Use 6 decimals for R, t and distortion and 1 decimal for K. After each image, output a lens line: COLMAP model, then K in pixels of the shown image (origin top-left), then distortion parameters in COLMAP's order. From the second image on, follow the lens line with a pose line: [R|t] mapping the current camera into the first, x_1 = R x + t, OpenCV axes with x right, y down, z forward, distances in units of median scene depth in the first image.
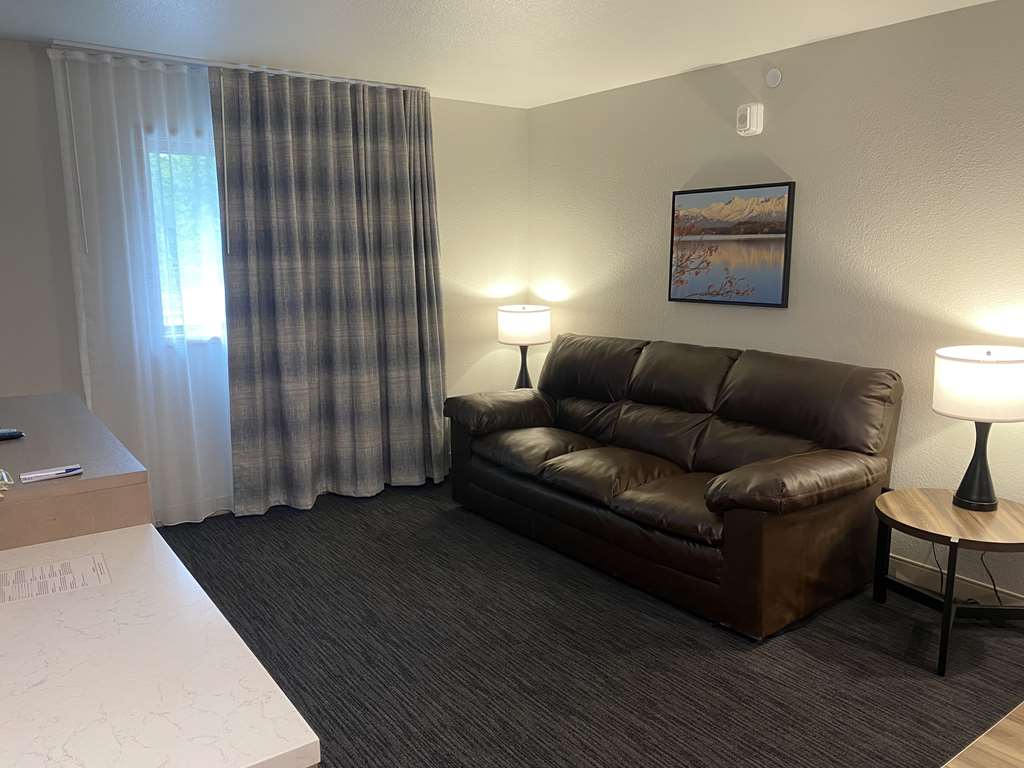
lens RADIAL K [[780.6, 0, 512.4], [0, 780.6, 384.8], [0, 0, 1]] dist [0.002785, -0.003932]
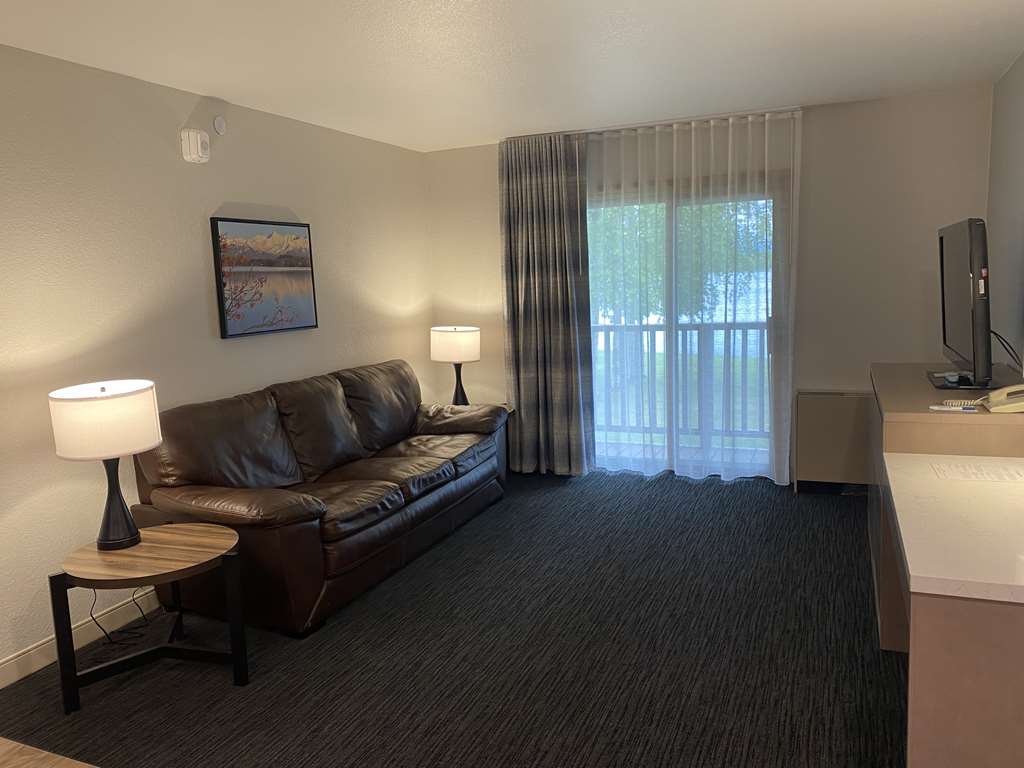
lens RADIAL K [[780.6, 0, 512.8], [0, 780.6, 384.1], [0, 0, 1]] dist [0.002785, -0.003932]
pose [[-0.531617, -0.081874, 0.843018, -0.786012], [0.186938, 0.959430, 0.211066, -0.200555], [-0.826098, 0.269798, -0.494744, 1.285534]]
